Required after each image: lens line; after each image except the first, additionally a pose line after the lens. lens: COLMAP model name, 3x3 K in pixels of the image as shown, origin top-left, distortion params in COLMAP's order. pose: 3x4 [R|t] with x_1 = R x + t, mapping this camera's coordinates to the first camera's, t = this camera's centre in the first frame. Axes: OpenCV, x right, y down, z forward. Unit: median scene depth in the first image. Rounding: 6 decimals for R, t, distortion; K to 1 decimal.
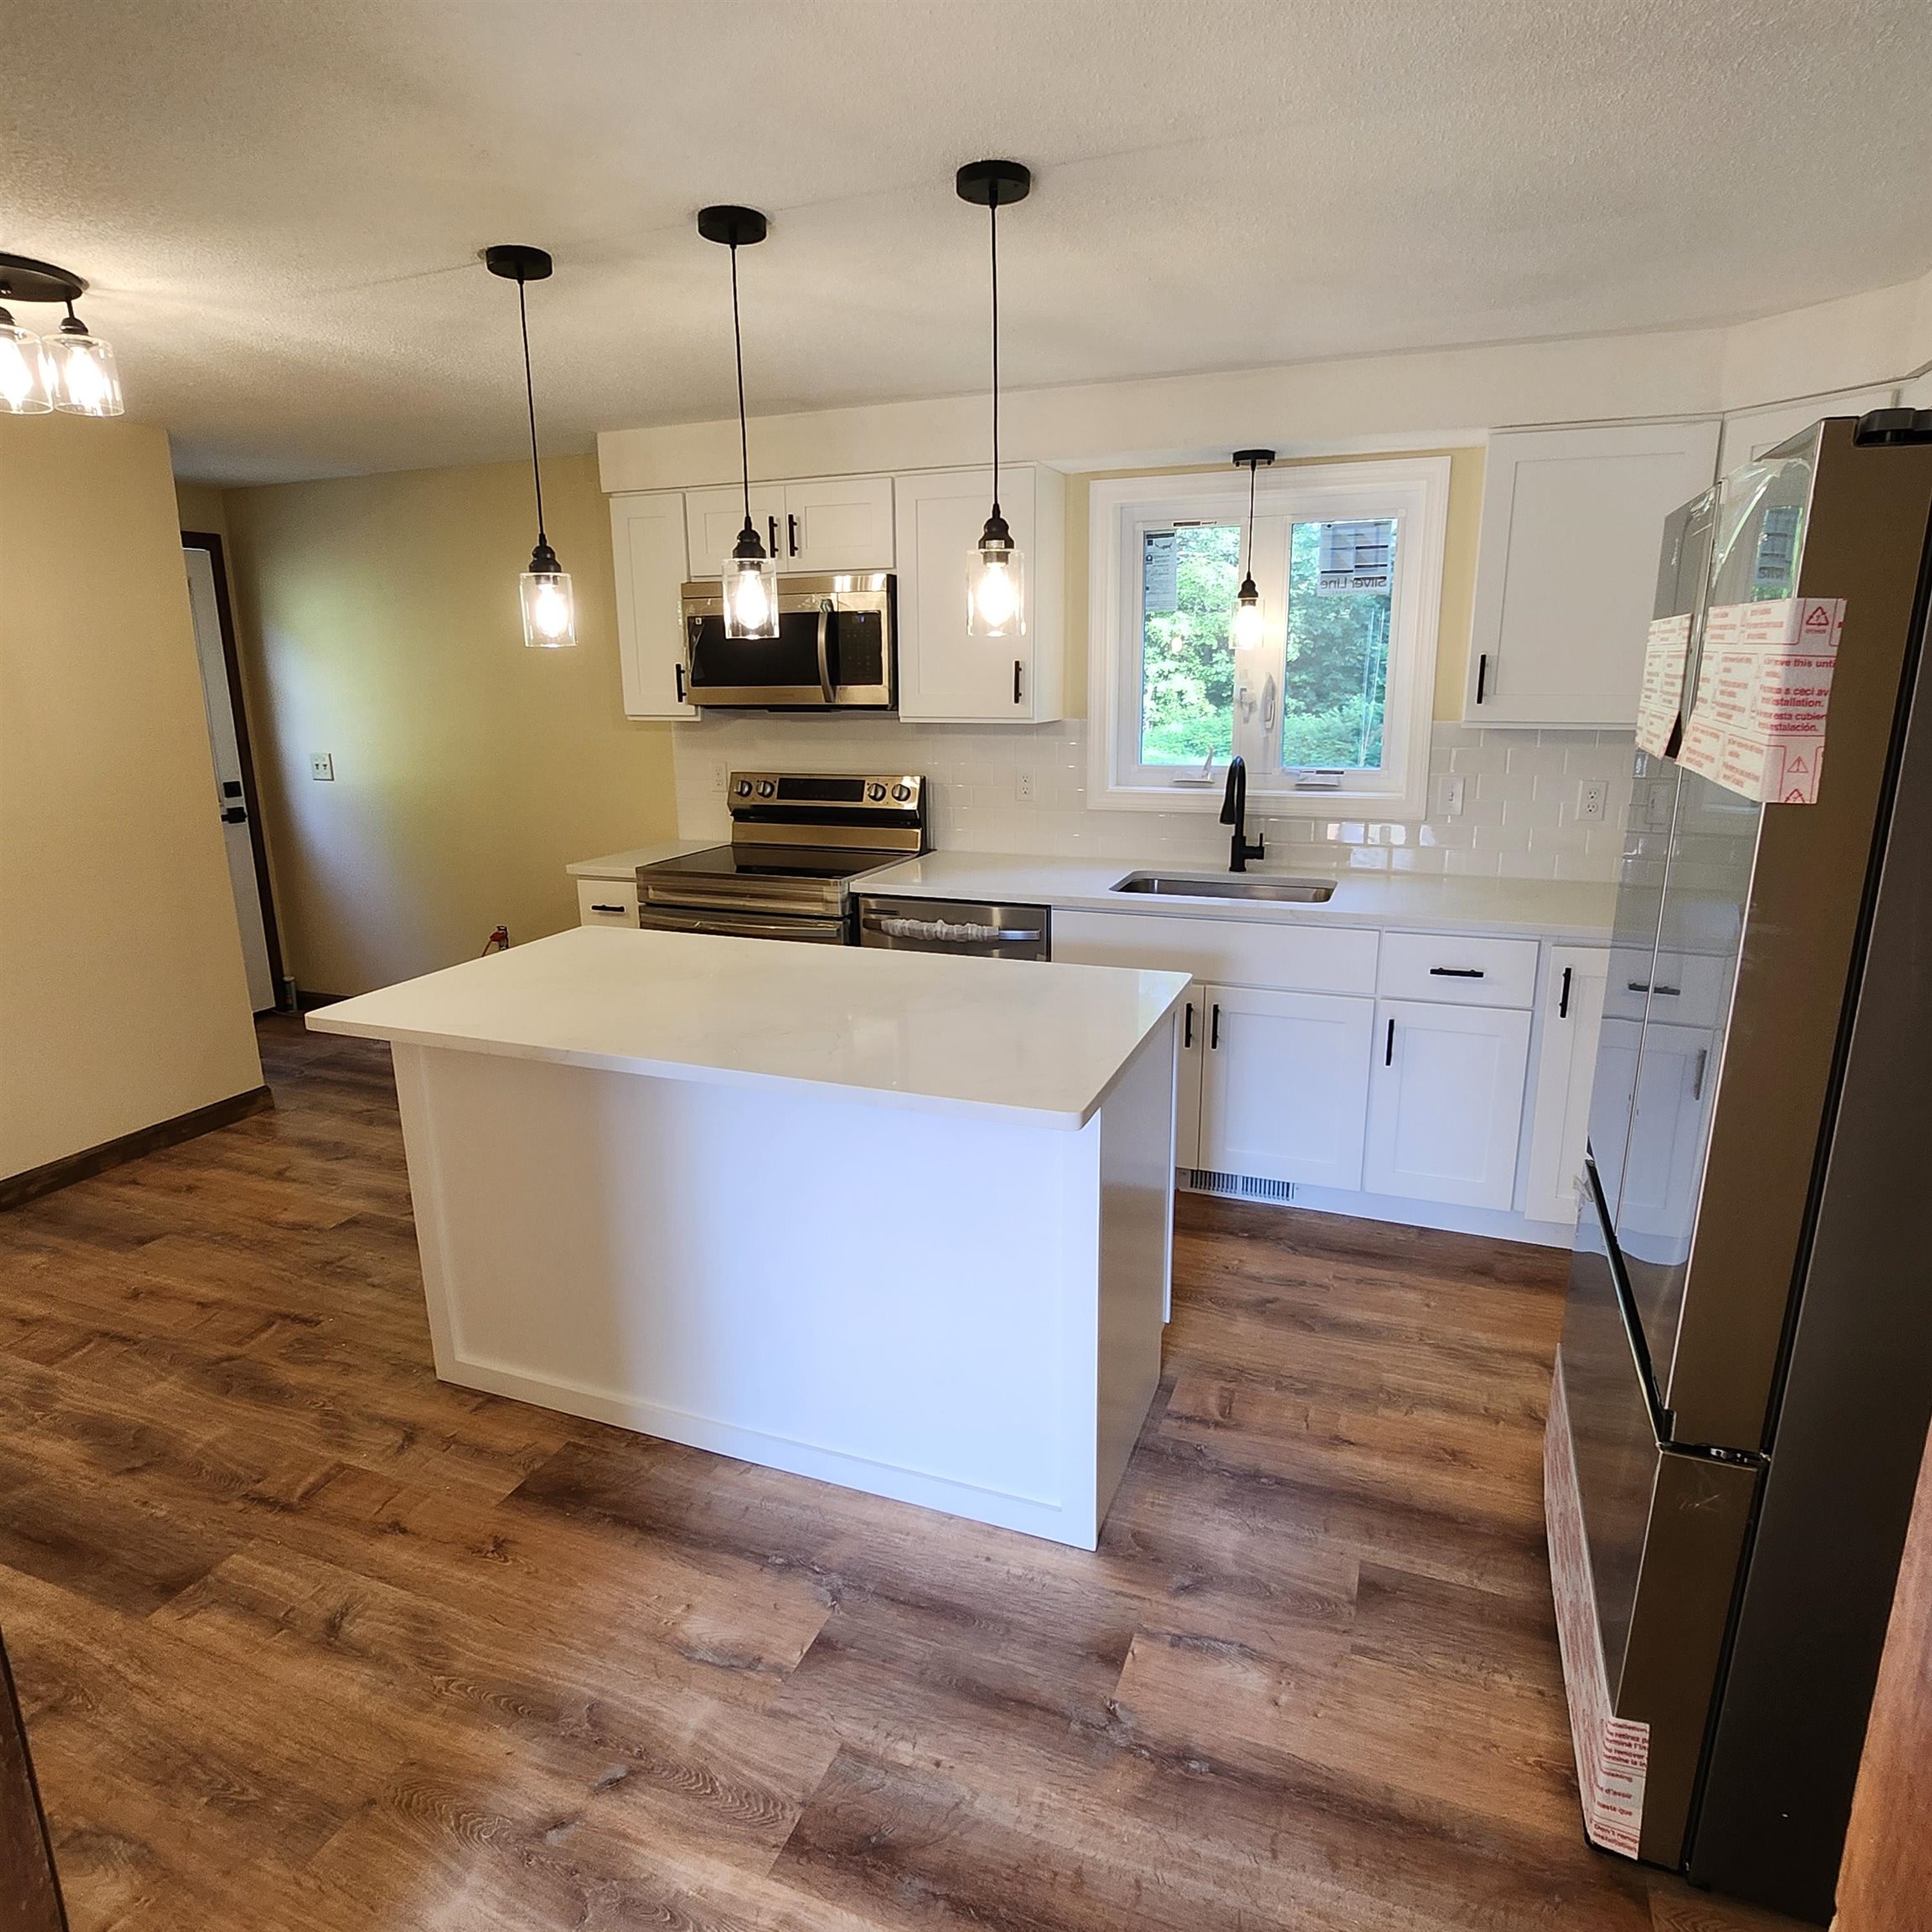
lens RADIAL K [[1194.4, 0, 953.8], [0, 1194.4, 958.1], [0, 0, 1]] dist [-0.006406, -0.001803]
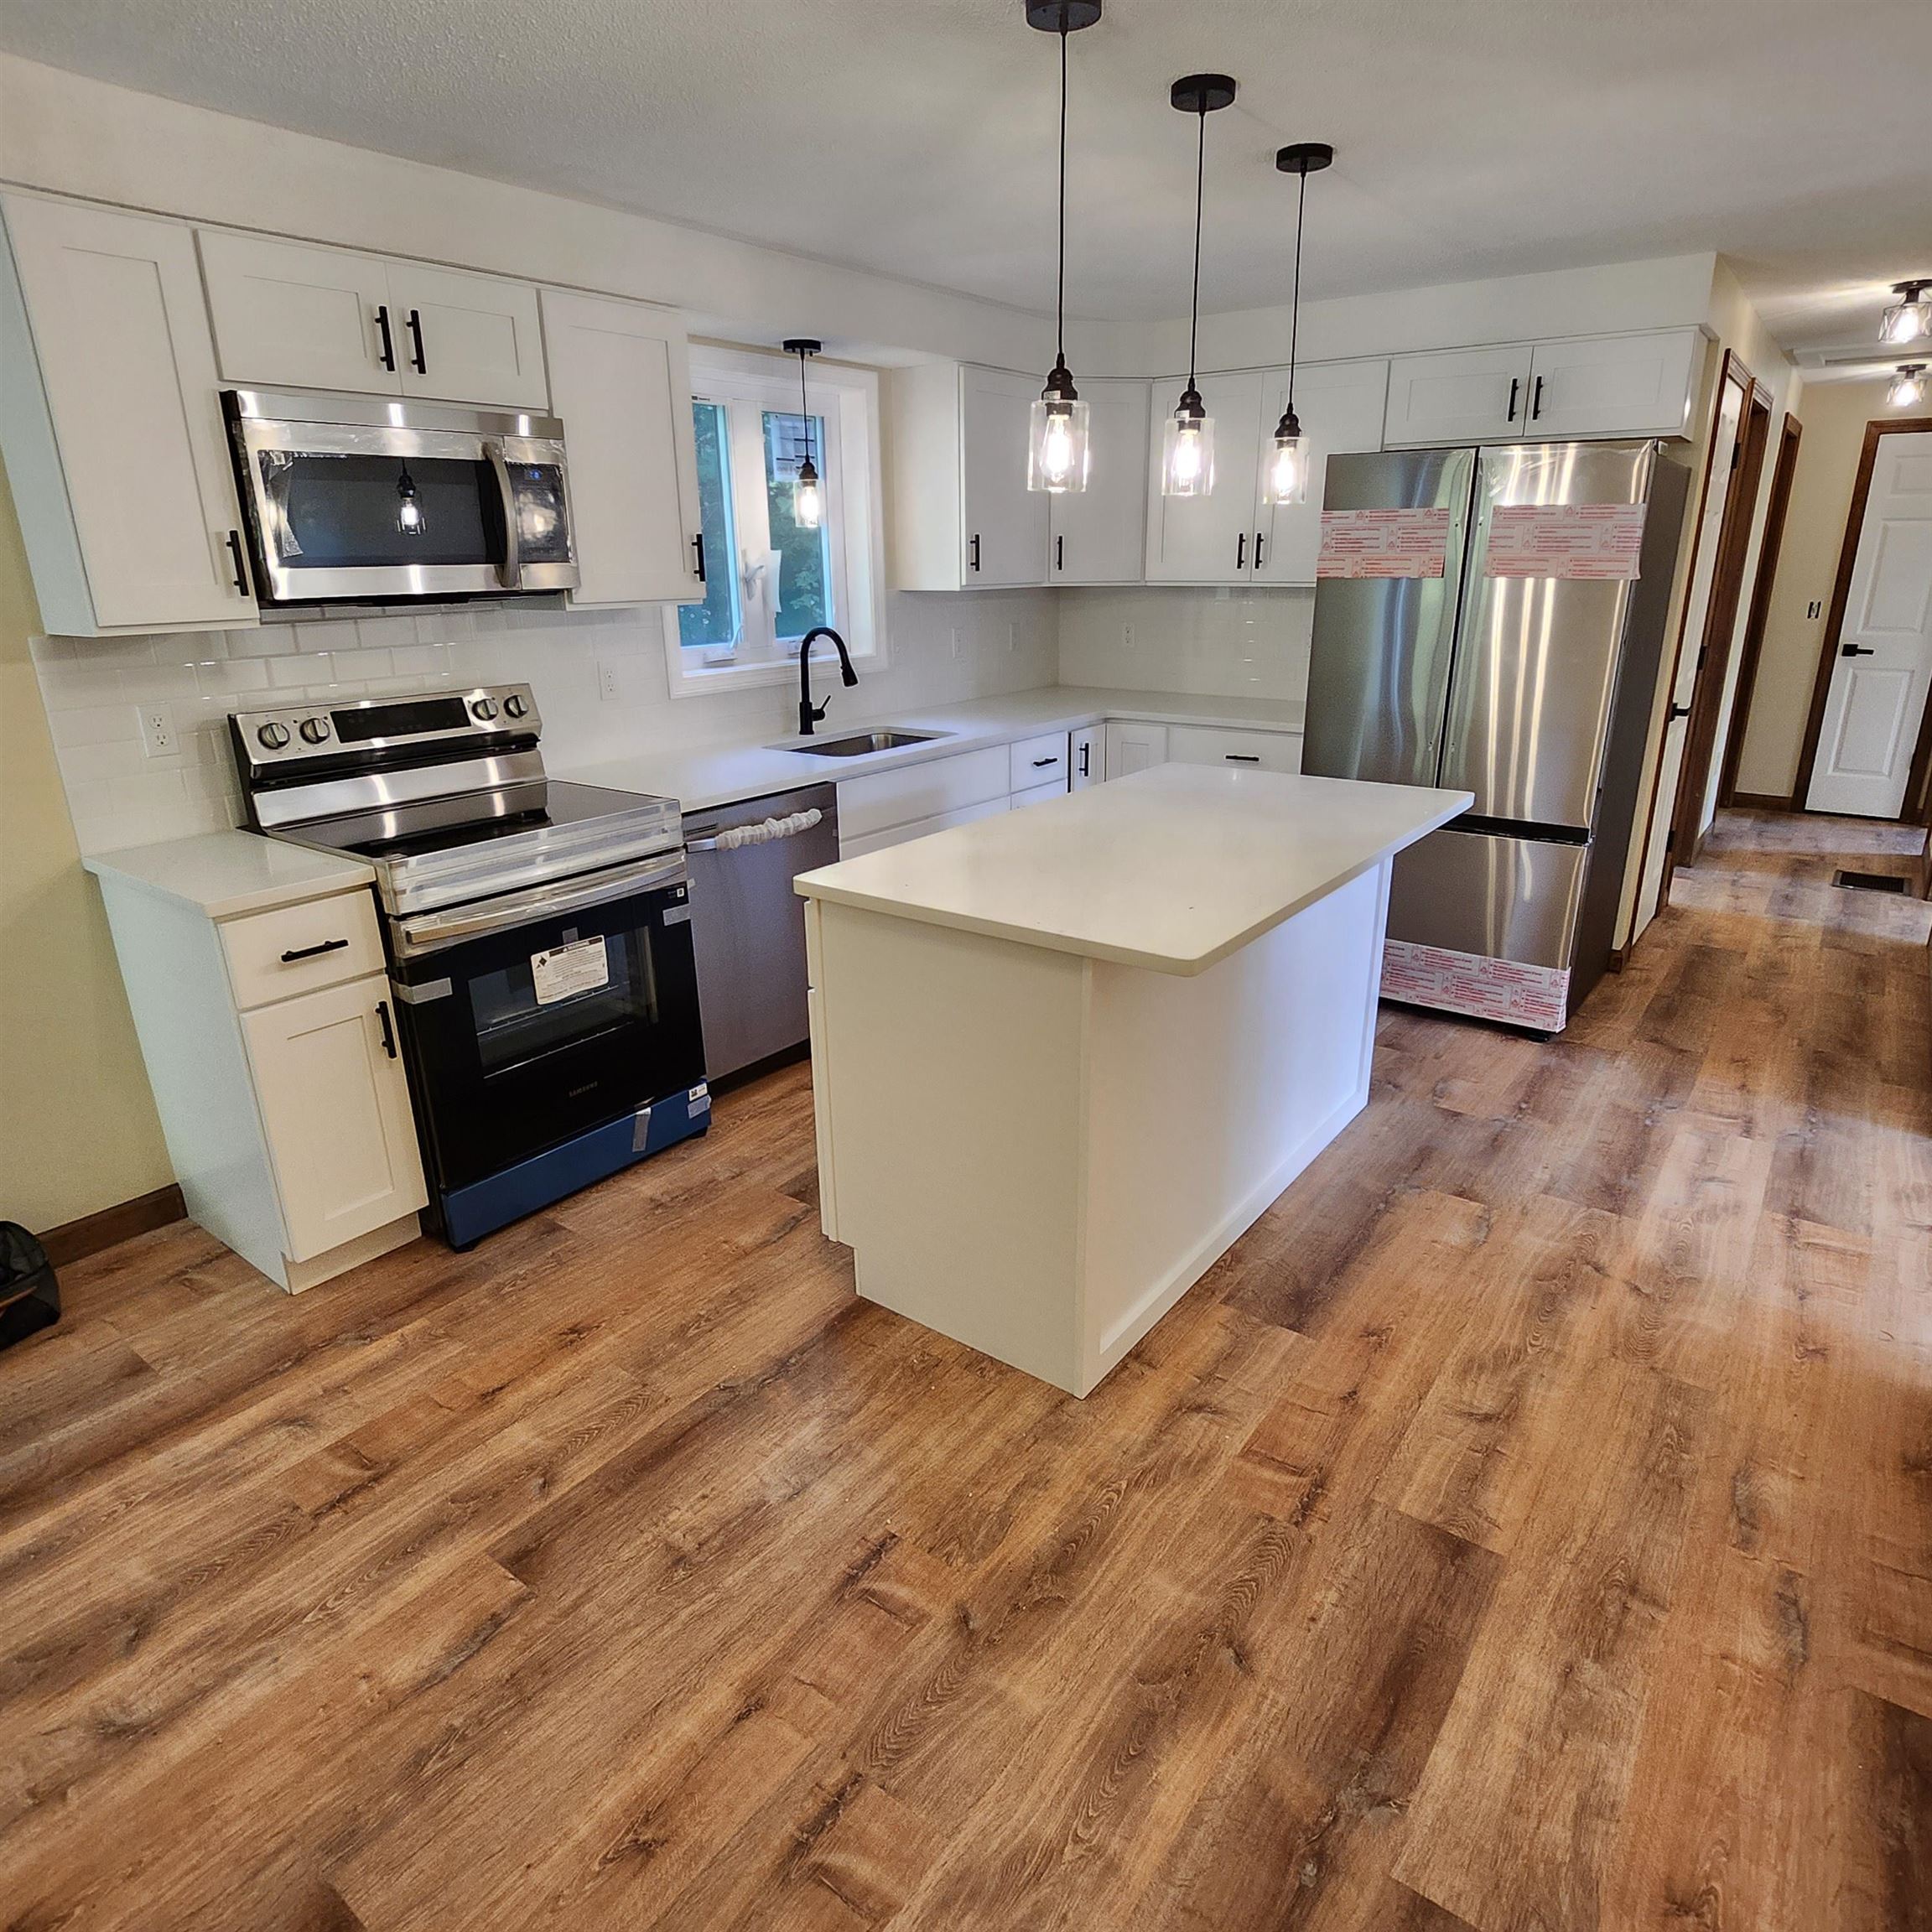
lens RADIAL K [[1194.4, 0, 955.2], [0, 1194.4, 959.7], [0, 0, 1]] dist [-0.006406, -0.001803]
pose [[0.260492, -0.302491, 0.916866, -1.160446], [0.239270, 0.940253, 0.242228, -0.161215], [-0.935358, 0.156280, 0.317305, 0.797328]]
